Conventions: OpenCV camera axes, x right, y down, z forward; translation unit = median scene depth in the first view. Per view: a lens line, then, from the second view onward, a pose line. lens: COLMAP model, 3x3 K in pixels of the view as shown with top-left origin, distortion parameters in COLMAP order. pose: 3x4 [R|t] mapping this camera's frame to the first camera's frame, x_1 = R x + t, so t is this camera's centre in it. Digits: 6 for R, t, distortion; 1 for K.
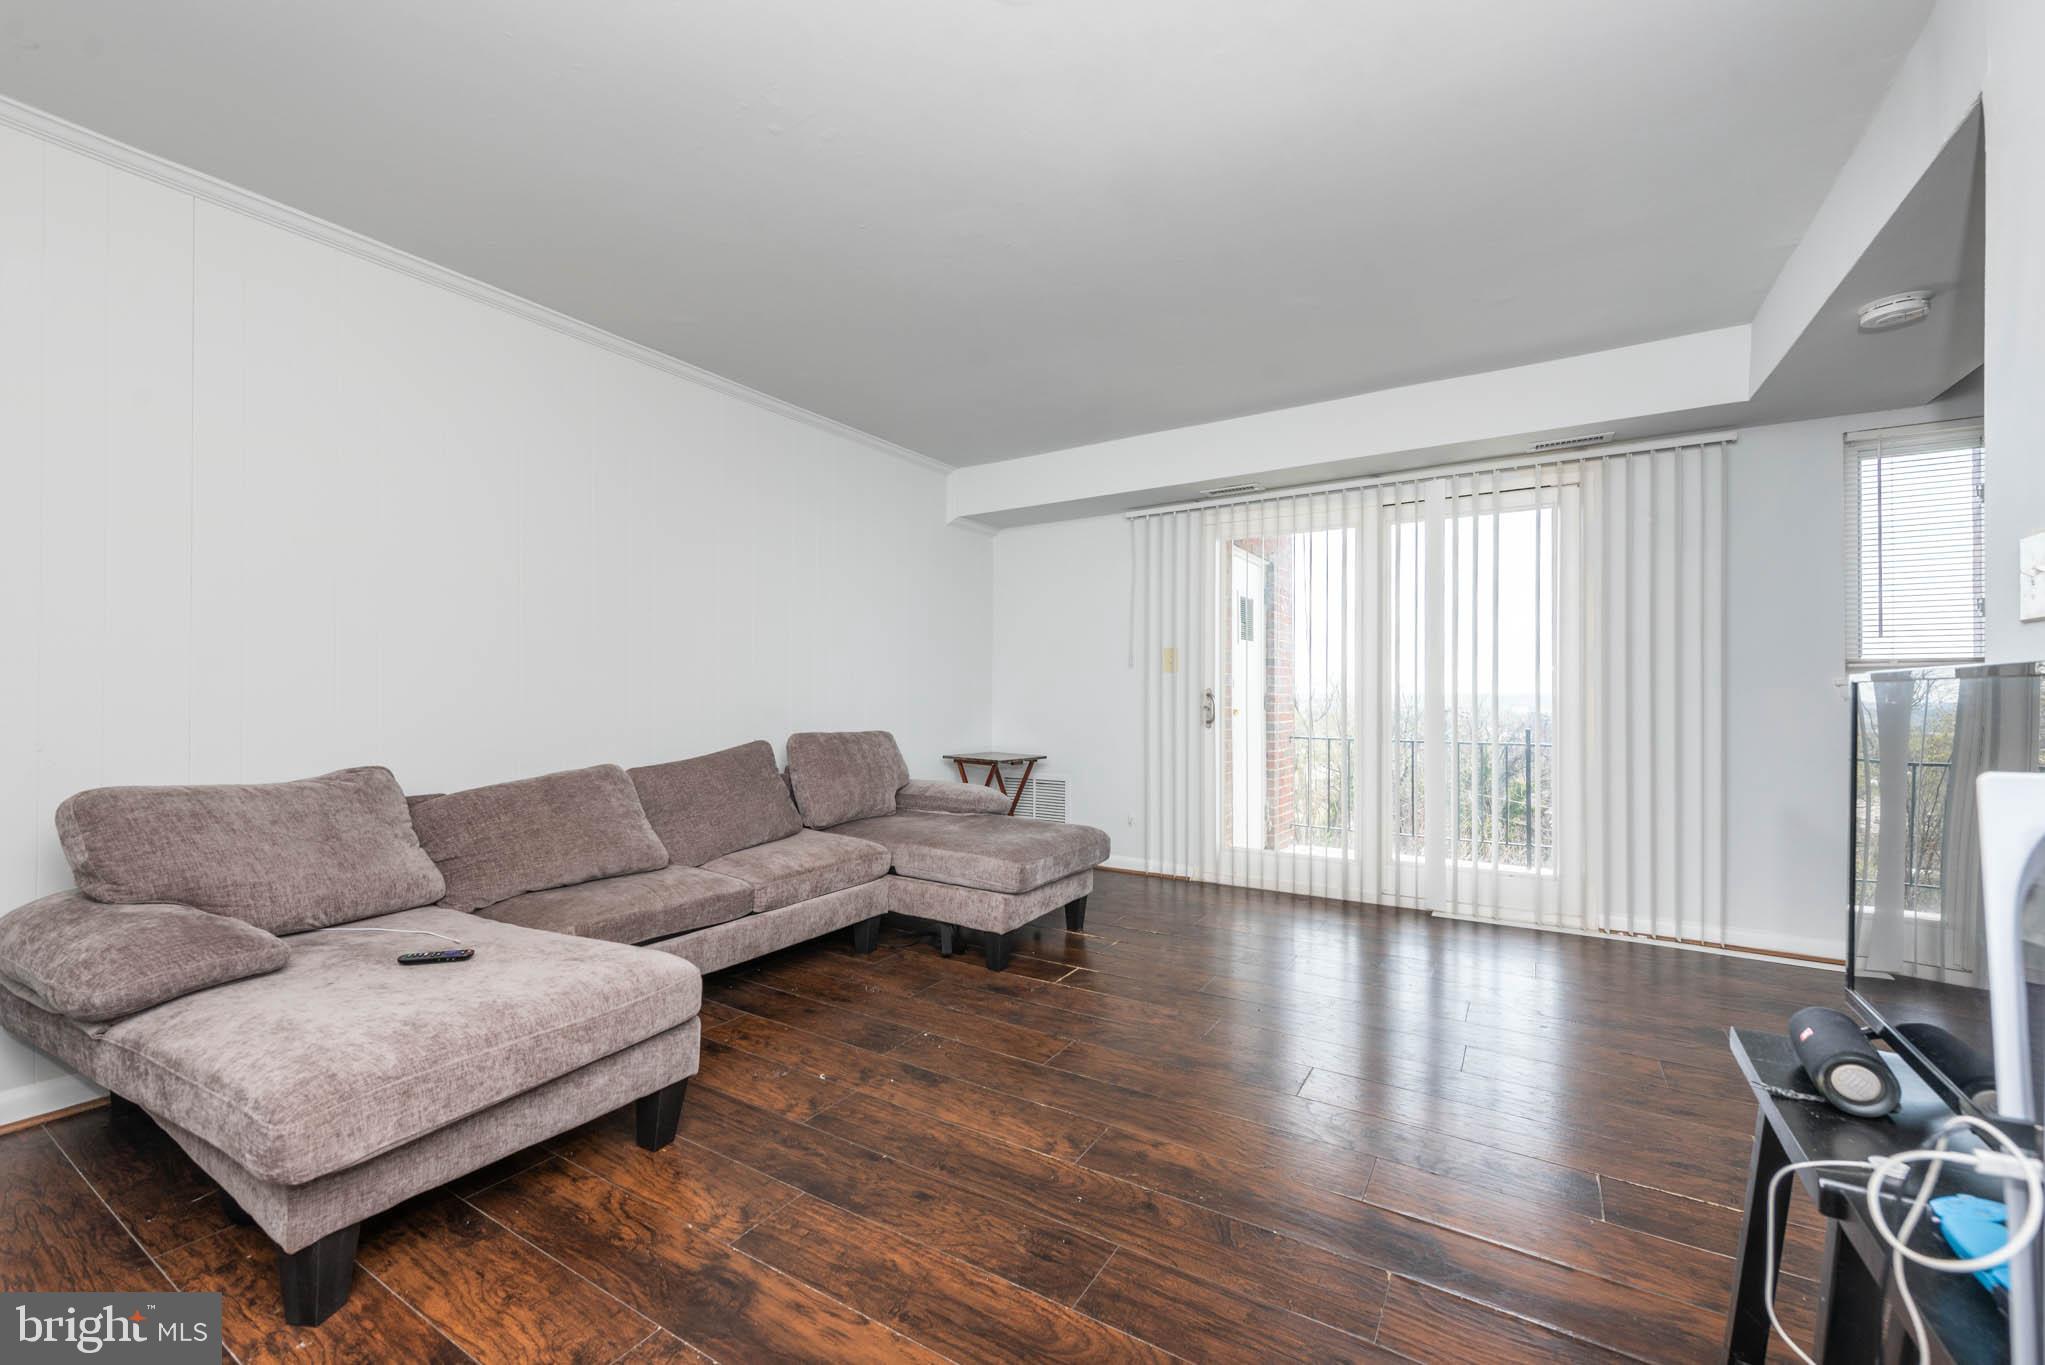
lens RADIAL K [[845.0, 0, 1016.8], [0, 845.0, 685.1], [0, 0, 1]] dist [0.012120, -0.000455]
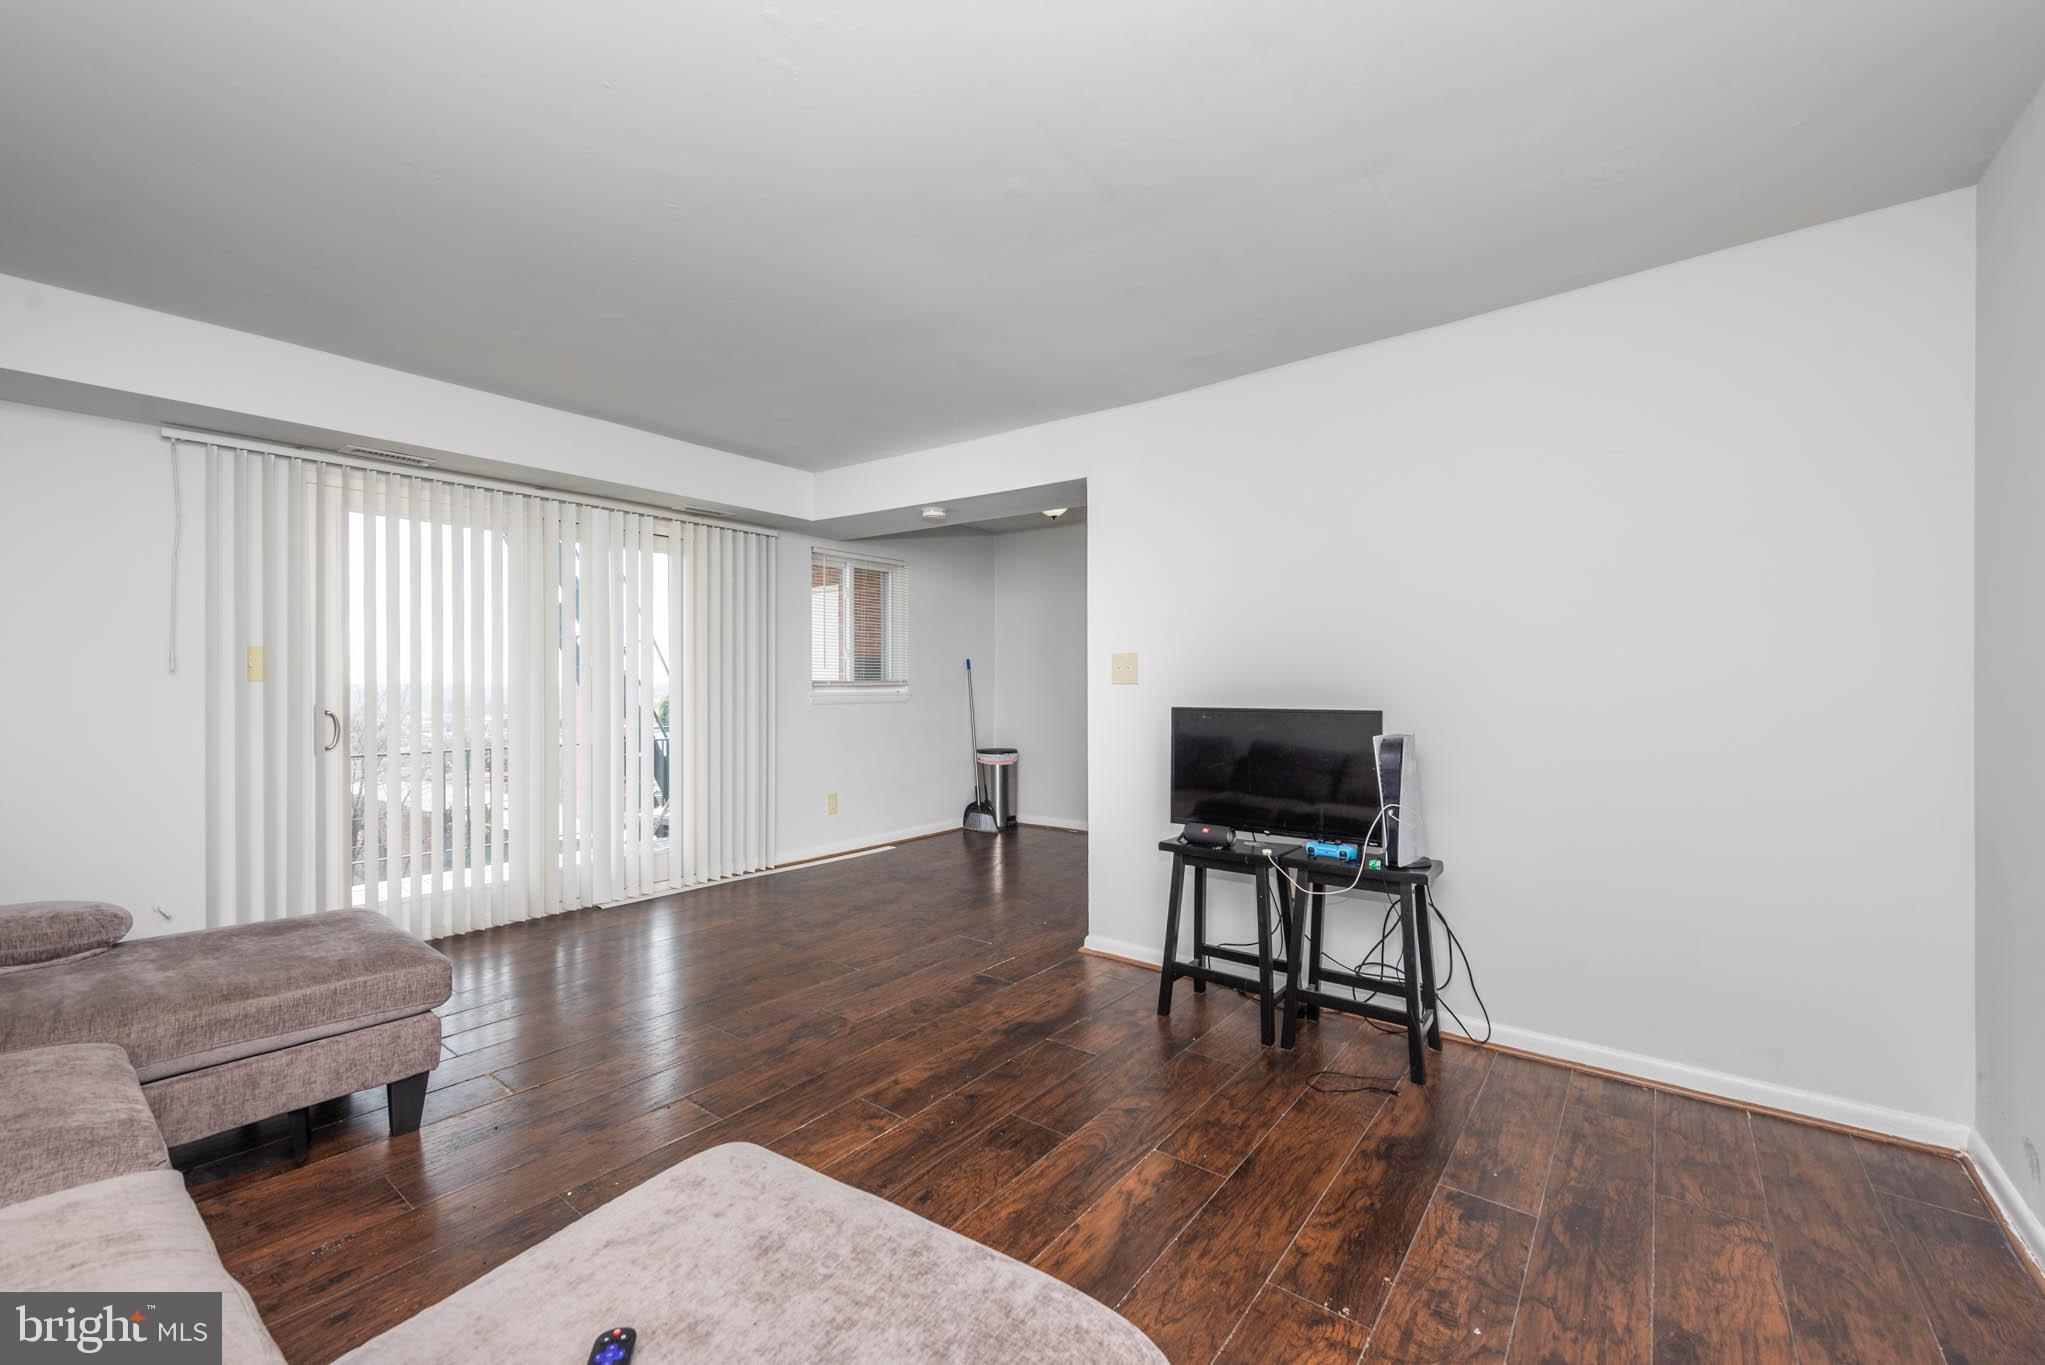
lens RADIAL K [[845.0, 0, 1016.8], [0, 845.0, 685.1], [0, 0, 1]] dist [0.012120, -0.000455]
pose [[0.089784, -0.003327, 0.995956, -0.711802], [-0.010459, 0.999936, 0.004284, -0.034125], [-0.995906, -0.010801, 0.089744, 0.481248]]
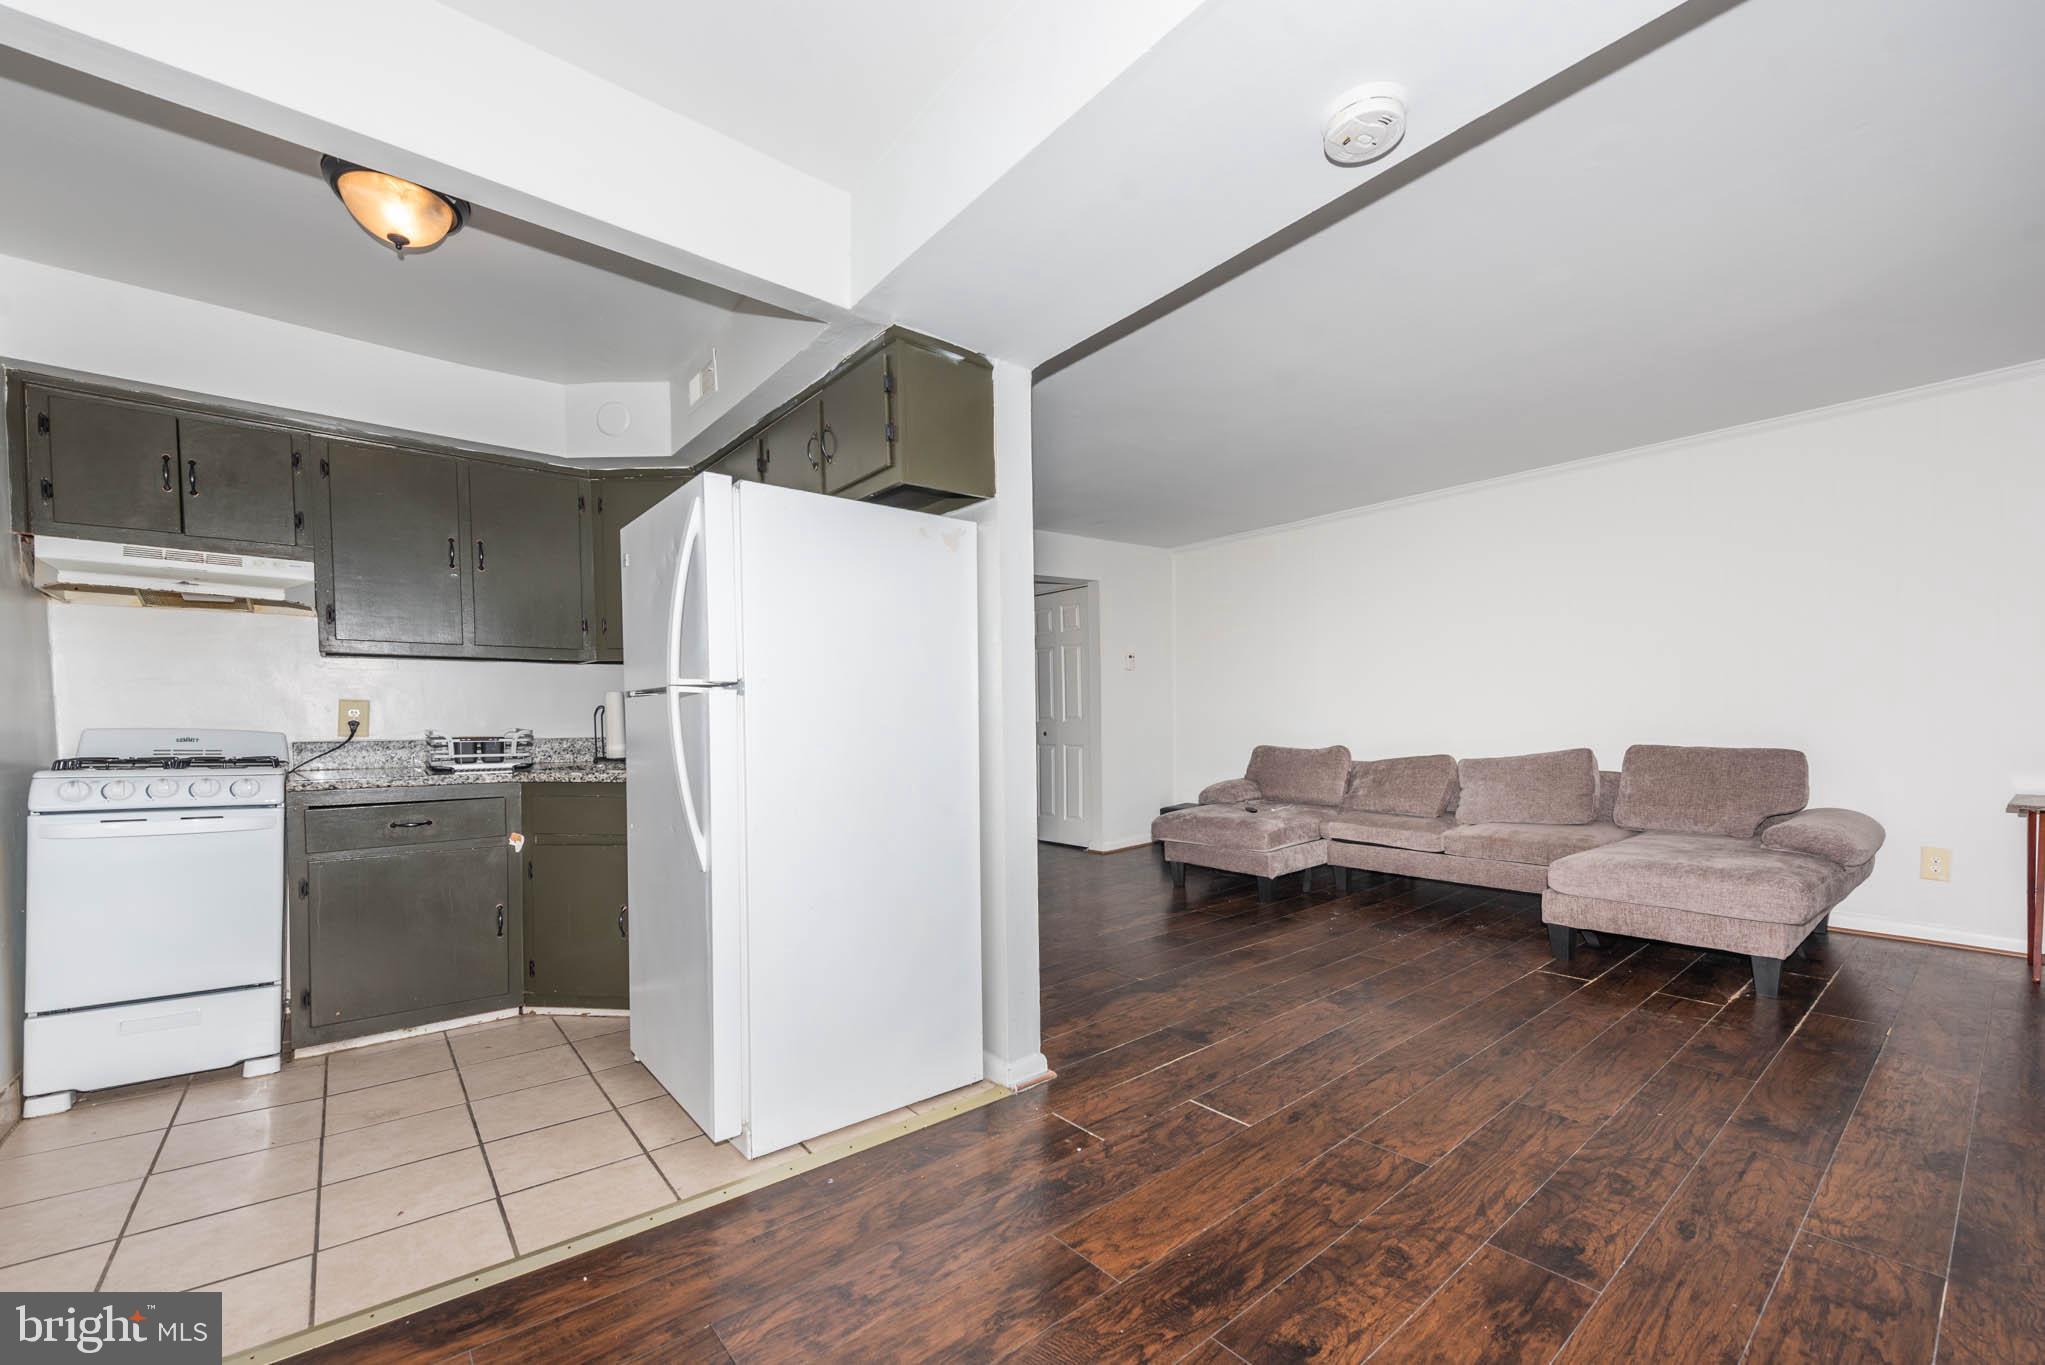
lens RADIAL K [[772.1, 0, 1008.8], [0, 772.1, 737.3], [0, 0, 1]] dist [0.001219, -0.000518]
pose [[-0.340557, 0.023439, -0.939932, 1.257228], [0.016951, 0.999680, 0.018787, 0.016109], [0.940071, -0.009535, -0.340846, 0.717183]]
